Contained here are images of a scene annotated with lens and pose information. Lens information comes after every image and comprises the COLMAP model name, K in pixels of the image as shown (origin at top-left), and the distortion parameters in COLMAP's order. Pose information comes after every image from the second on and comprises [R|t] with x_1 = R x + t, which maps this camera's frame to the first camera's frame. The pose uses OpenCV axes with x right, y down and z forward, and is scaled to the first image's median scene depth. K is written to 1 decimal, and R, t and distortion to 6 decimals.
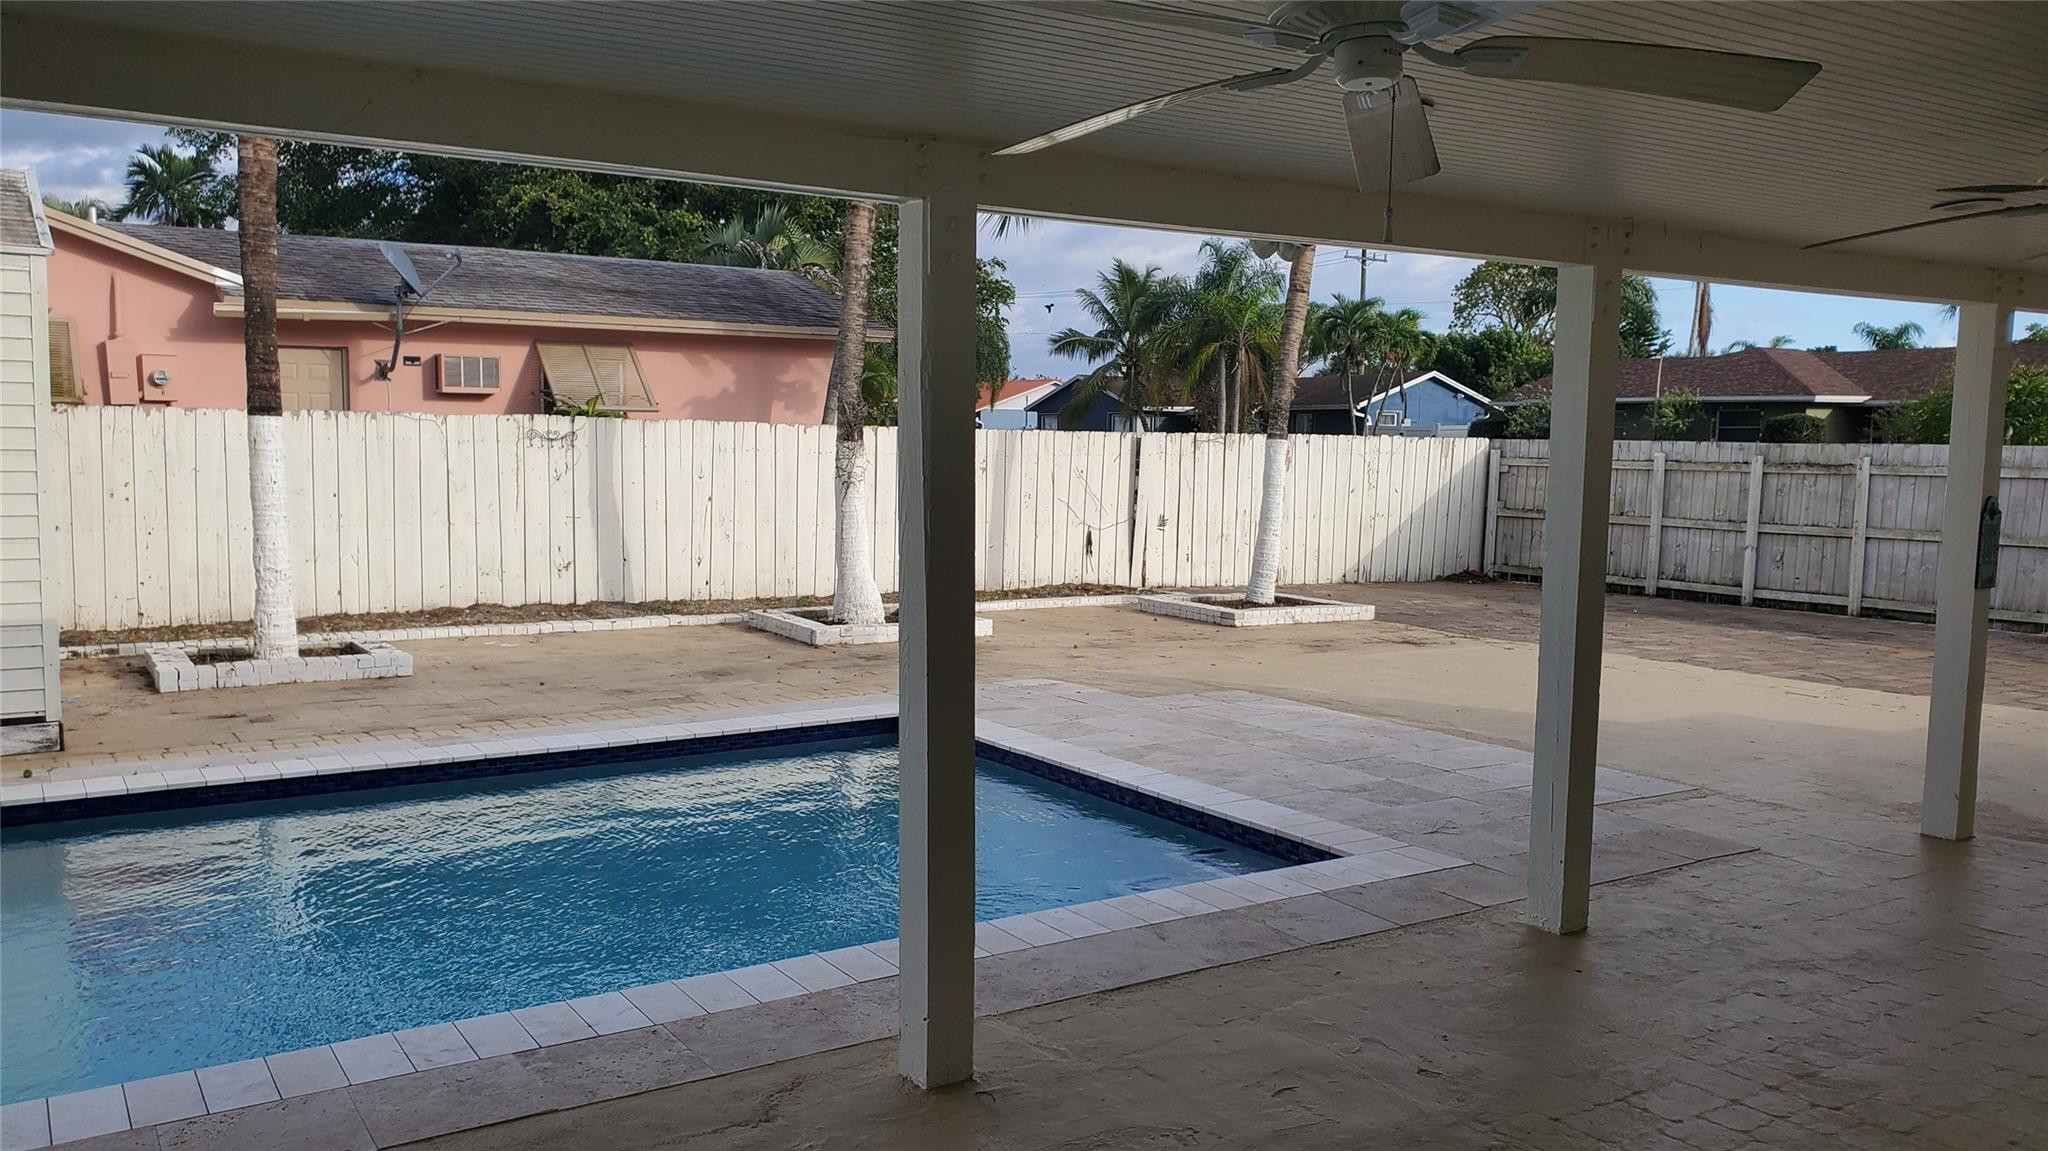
lens RADIAL K [[1518.3, 0, 1012.5], [0, 1518.3, 558.7], [0, 0, 1]] dist [0.074462, -0.014660]
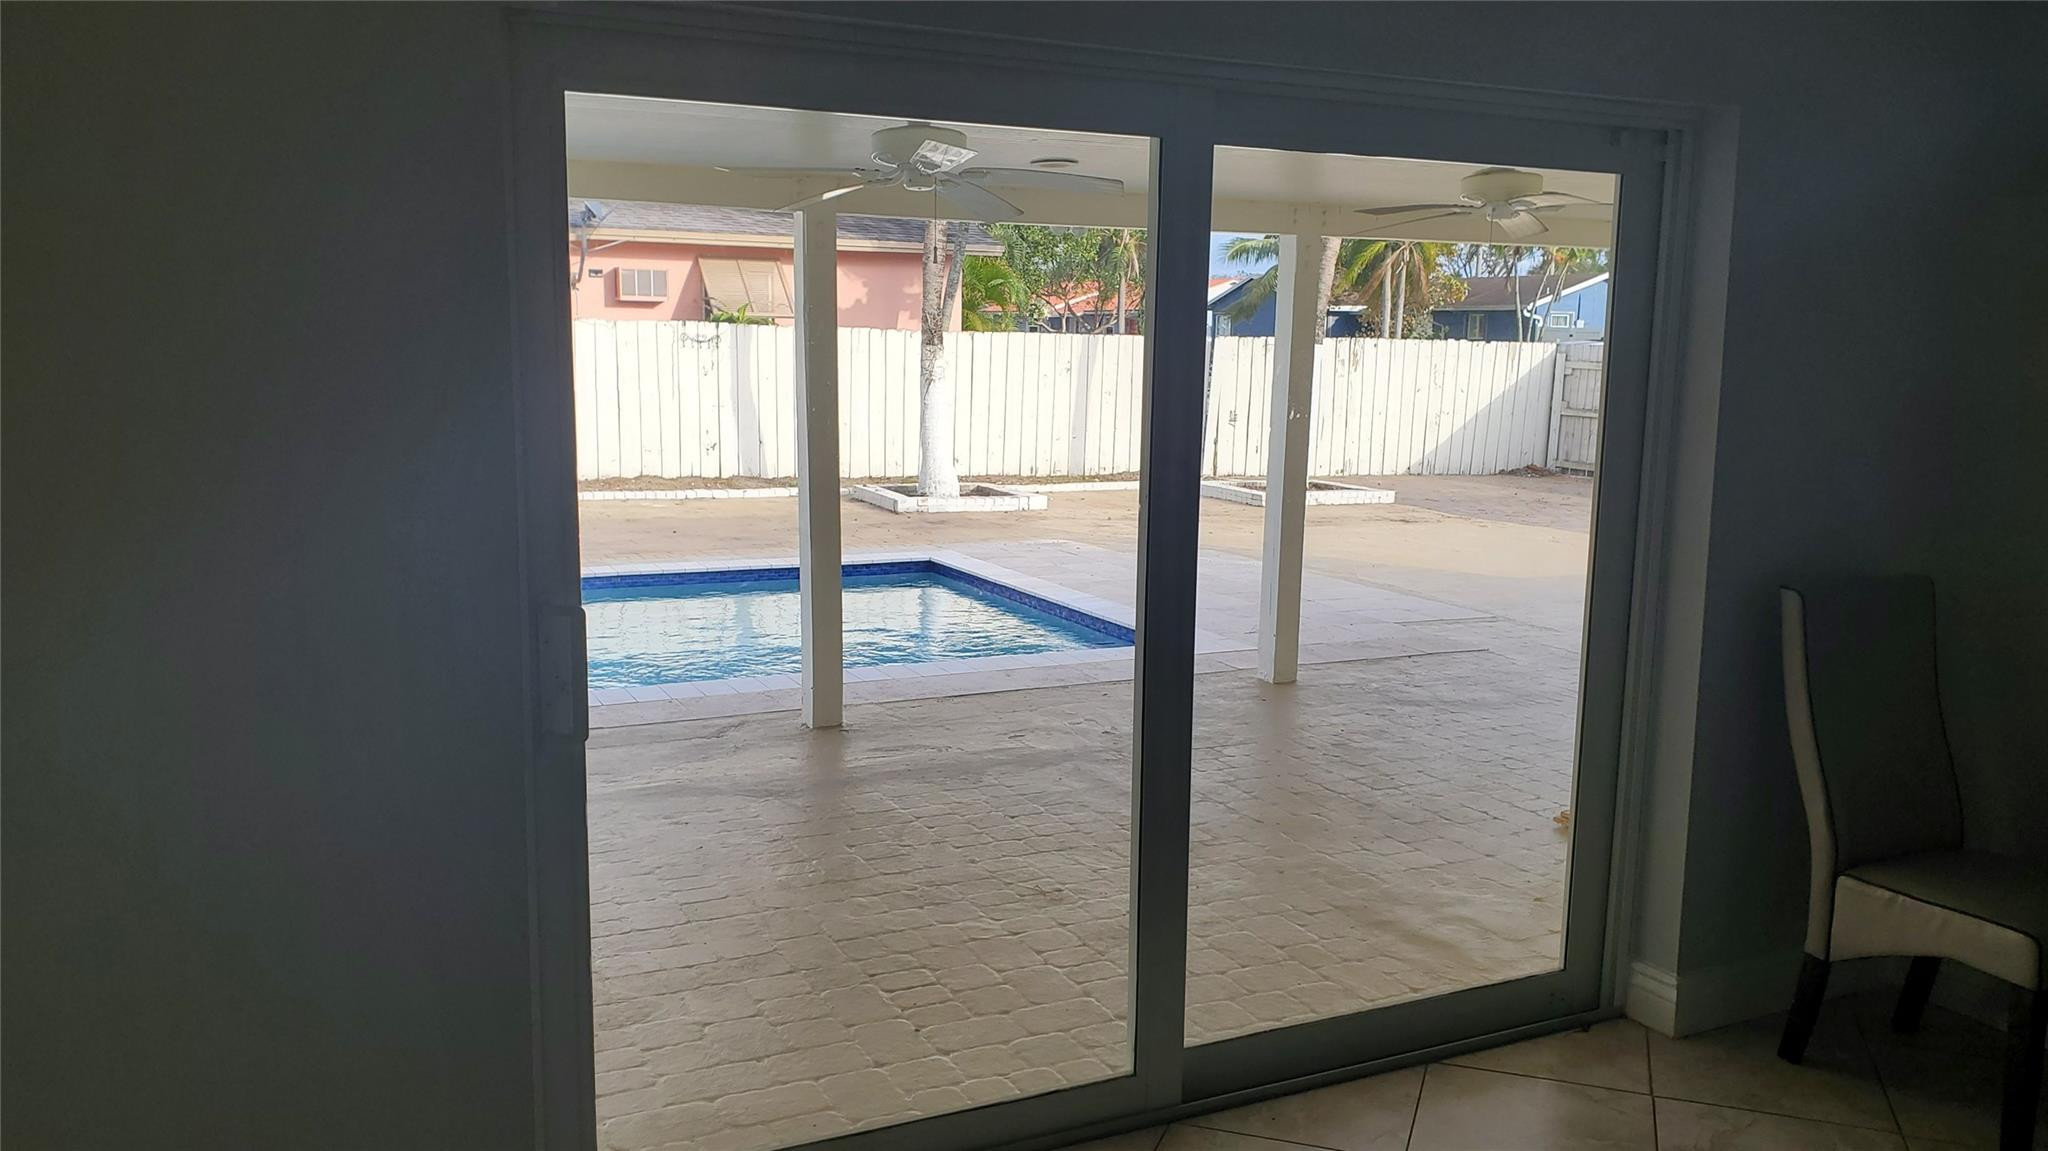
lens RADIAL K [[1518.3, 0, 1033.2], [0, 1518.3, 596.8], [0, 0, 1]] dist [0.074462, -0.014660]
pose [[0.992651, 0.025465, -0.118303, 0.103149], [-0.014664, 0.995716, 0.091291, 0.008773], [0.120121, -0.088886, 0.988772, -0.175993]]
